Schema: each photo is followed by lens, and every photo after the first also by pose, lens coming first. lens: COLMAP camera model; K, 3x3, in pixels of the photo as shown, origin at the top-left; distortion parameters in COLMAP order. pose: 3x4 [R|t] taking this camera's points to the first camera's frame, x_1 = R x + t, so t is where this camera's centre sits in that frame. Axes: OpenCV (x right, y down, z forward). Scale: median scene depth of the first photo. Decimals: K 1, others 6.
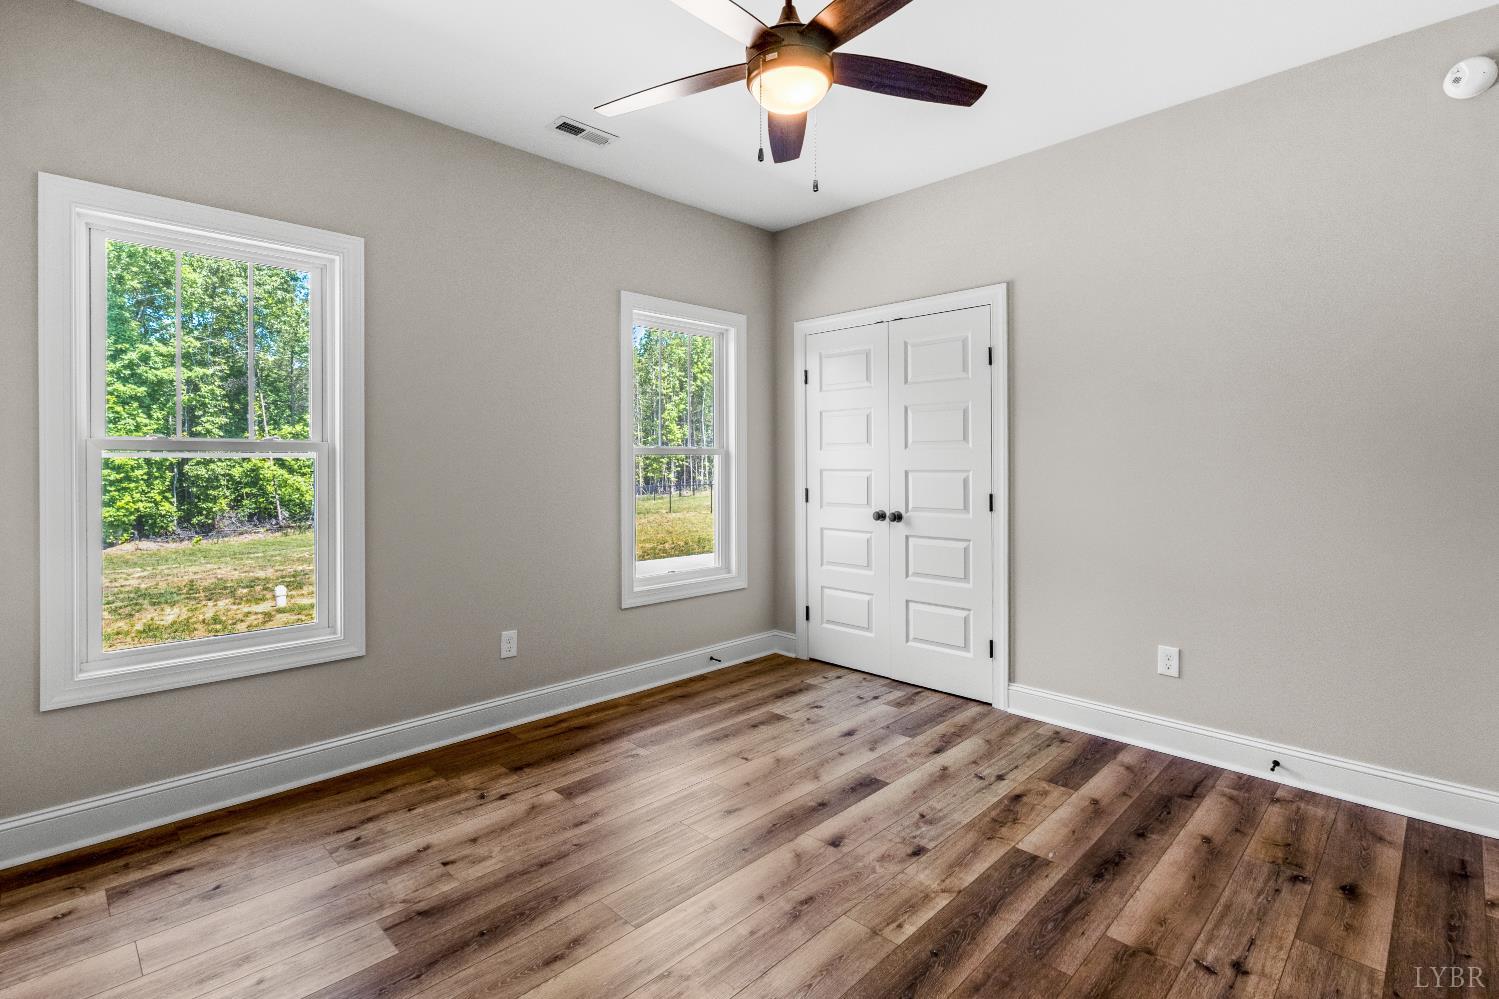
lens RADIAL K [[722.9, 0, 724.1], [0, 722.9, 456.5], [0, 0, 1]] dist [0.001686, 0.001257]
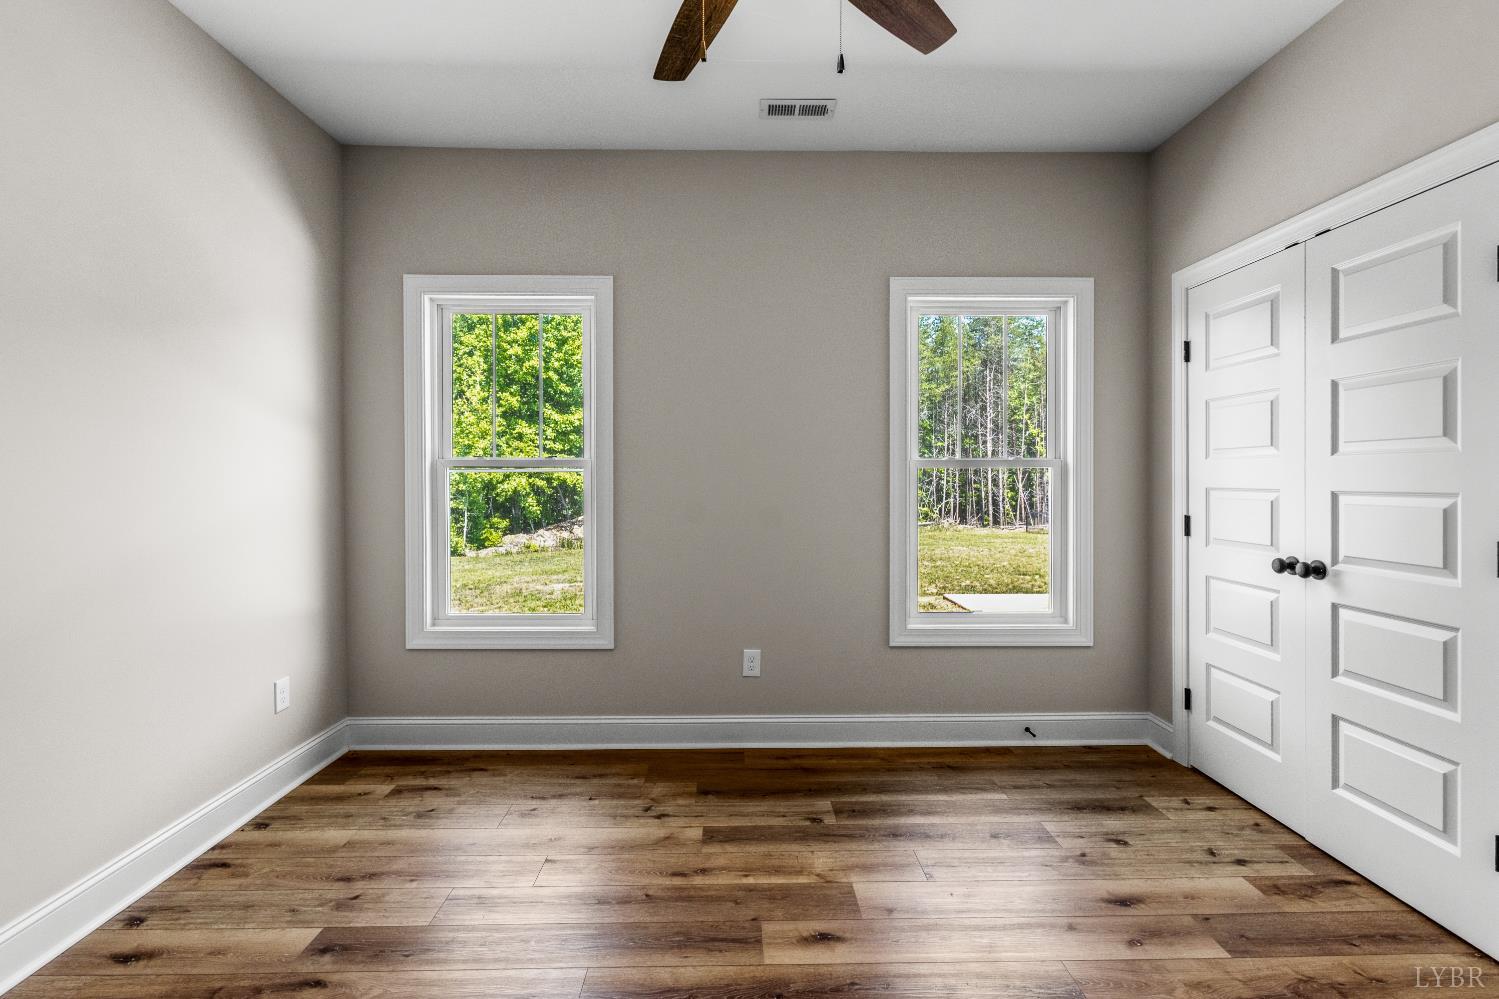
lens RADIAL K [[688.6, 0, 748.3], [0, 688.6, 479.0], [0, 0, 1]] dist [0.000983, 0.000817]
pose [[0.726111, 0.002807, -0.687571, 0.289283], [0.004860, 0.999946, 0.009215, 0.001981], [0.687560, -0.010033, 0.726058, 0.275845]]
